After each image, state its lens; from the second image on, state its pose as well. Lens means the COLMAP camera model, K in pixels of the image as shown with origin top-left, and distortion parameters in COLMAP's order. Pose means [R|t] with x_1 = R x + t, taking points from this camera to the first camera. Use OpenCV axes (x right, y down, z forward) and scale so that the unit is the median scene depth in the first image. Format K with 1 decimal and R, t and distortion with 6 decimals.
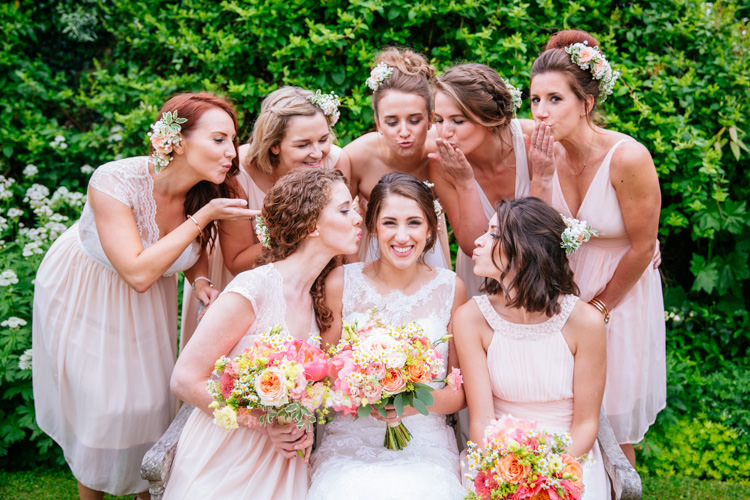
lens RADIAL K [[767.9, 0, 377.3], [0, 767.9, 233.7], [0, 0, 1]] dist [0.012571, 0.009362]
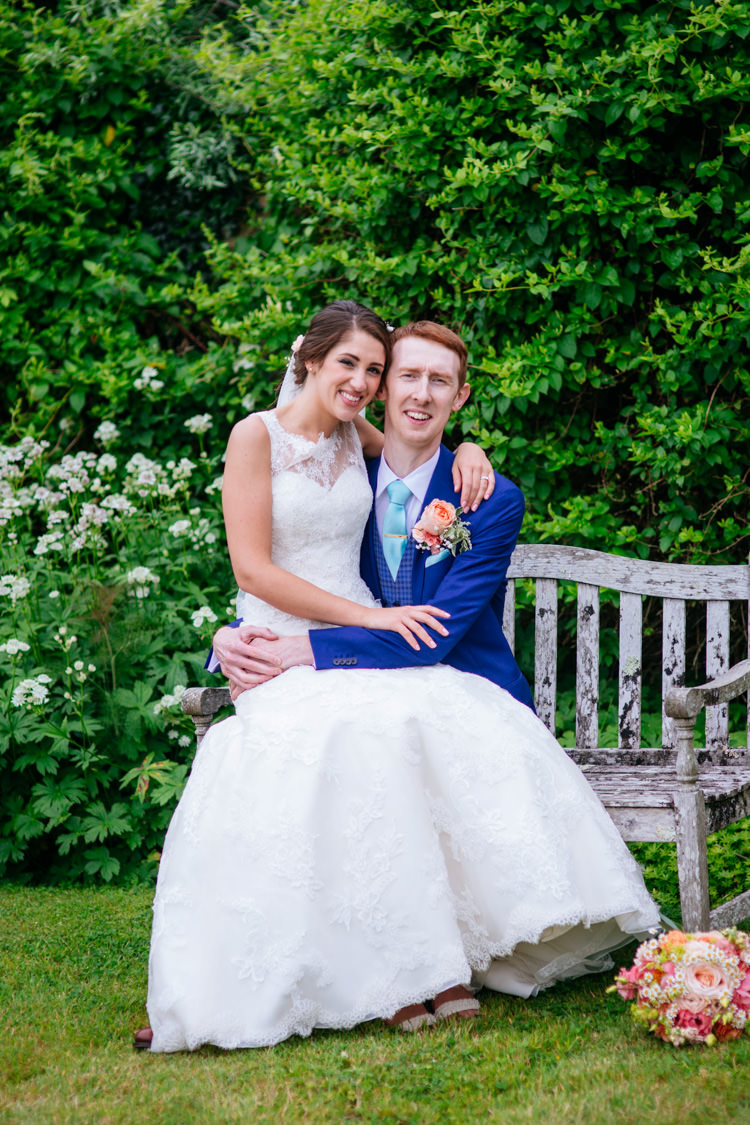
lens RADIAL K [[2692.8, 0, 375.0], [0, 2692.8, 562.5], [0, 0, 1]] dist [-0.086296, -0.160704]
pose [[0.894762, -0.033588, -0.445279, 0.668367], [0.014994, 0.998865, -0.045218, 0.117513], [0.446292, 0.033783, 0.894250, -0.752328]]
